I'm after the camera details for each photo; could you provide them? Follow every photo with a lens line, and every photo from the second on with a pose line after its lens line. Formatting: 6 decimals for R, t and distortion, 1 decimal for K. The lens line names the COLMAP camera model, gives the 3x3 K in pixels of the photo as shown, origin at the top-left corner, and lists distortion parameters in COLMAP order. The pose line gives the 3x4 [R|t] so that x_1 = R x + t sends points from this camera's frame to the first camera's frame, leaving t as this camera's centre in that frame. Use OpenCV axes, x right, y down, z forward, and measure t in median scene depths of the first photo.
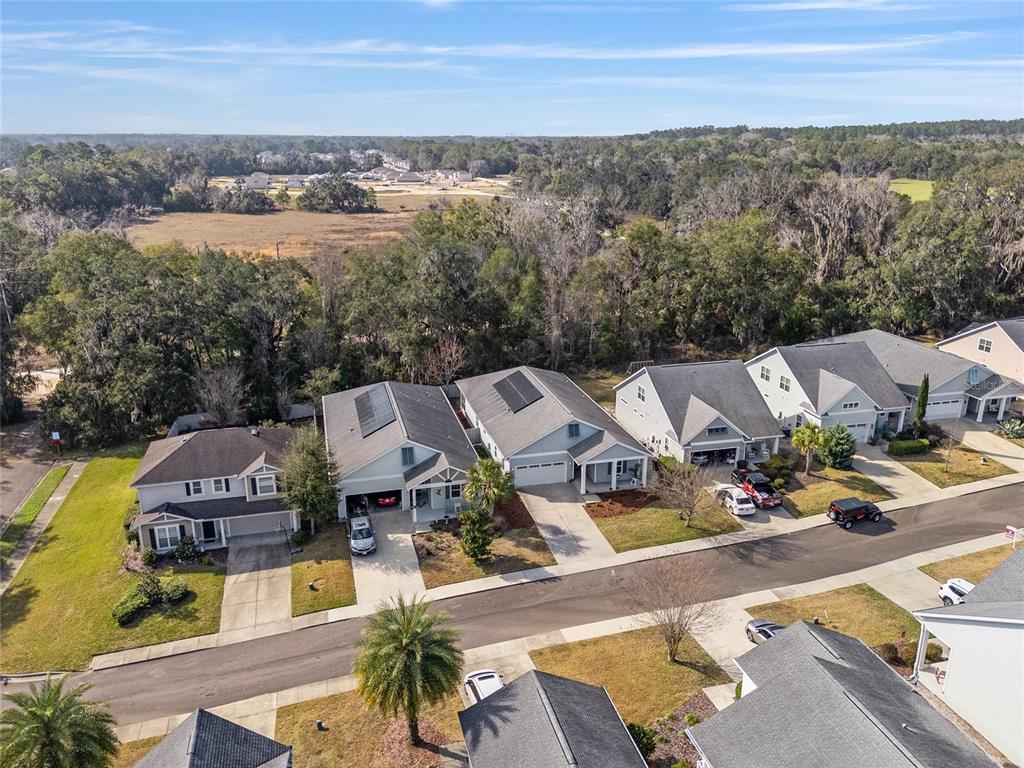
lens RADIAL K [[772.4, 0, 513.7], [0, 772.4, 384.3], [0, 0, 1]] dist [0.023846, -0.010858]
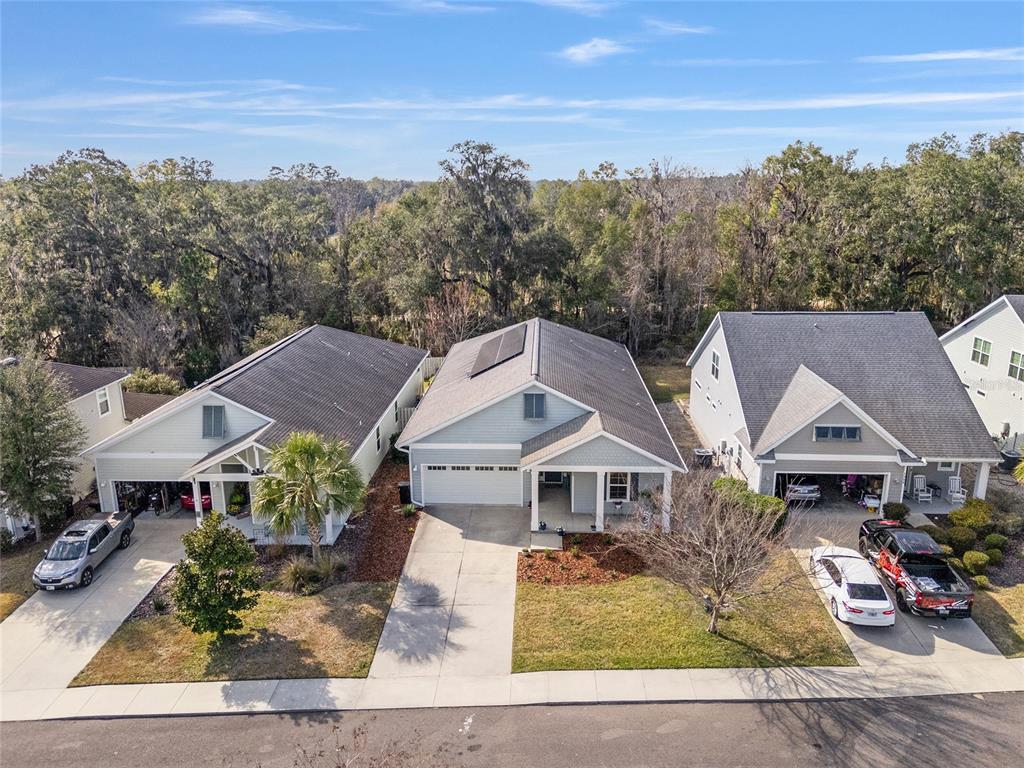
lens RADIAL K [[772.4, 0, 509.9], [0, 772.4, 383.1], [0, 0, 1]] dist [0.023846, -0.010858]
pose [[0.957735, 0.068472, -0.279383, 0.212540], [-0.081817, 0.995983, -0.036371, 0.066649], [0.275770, 0.057692, 0.959491, 0.514419]]
